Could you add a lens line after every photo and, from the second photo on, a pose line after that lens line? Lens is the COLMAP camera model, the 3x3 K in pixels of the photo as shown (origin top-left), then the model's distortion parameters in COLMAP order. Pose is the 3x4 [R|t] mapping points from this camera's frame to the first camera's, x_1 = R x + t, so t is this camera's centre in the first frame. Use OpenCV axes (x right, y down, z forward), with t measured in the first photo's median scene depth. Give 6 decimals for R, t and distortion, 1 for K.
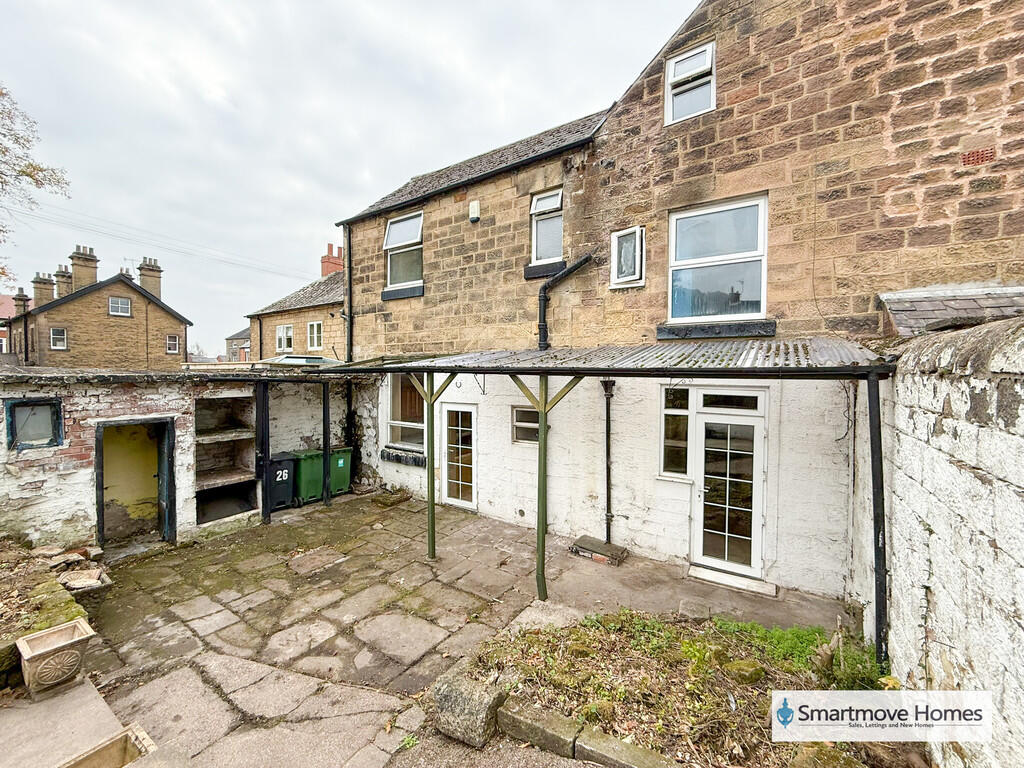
lens RADIAL K [[407.1, 0, 509.5], [0, 407.1, 383.2], [0, 0, 1]] dist [-0.002351, -0.000333]
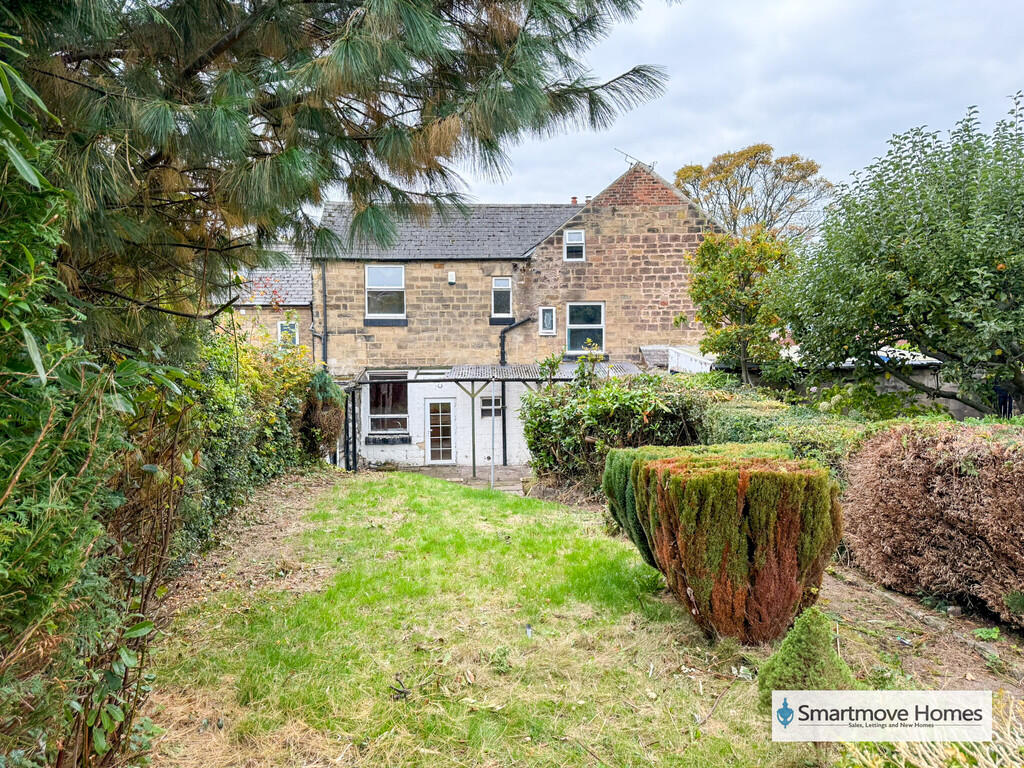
lens RADIAL K [[720.6, 0, 505.5], [0, 720.6, 387.0], [0, 0, 1]] dist [0.038951, -0.014187]
pose [[0.807501, -0.050974, 0.587660, -1.800039], [0.026896, 0.998405, 0.049644, -0.143442], [-0.589253, -0.024282, 0.807584, -1.602850]]
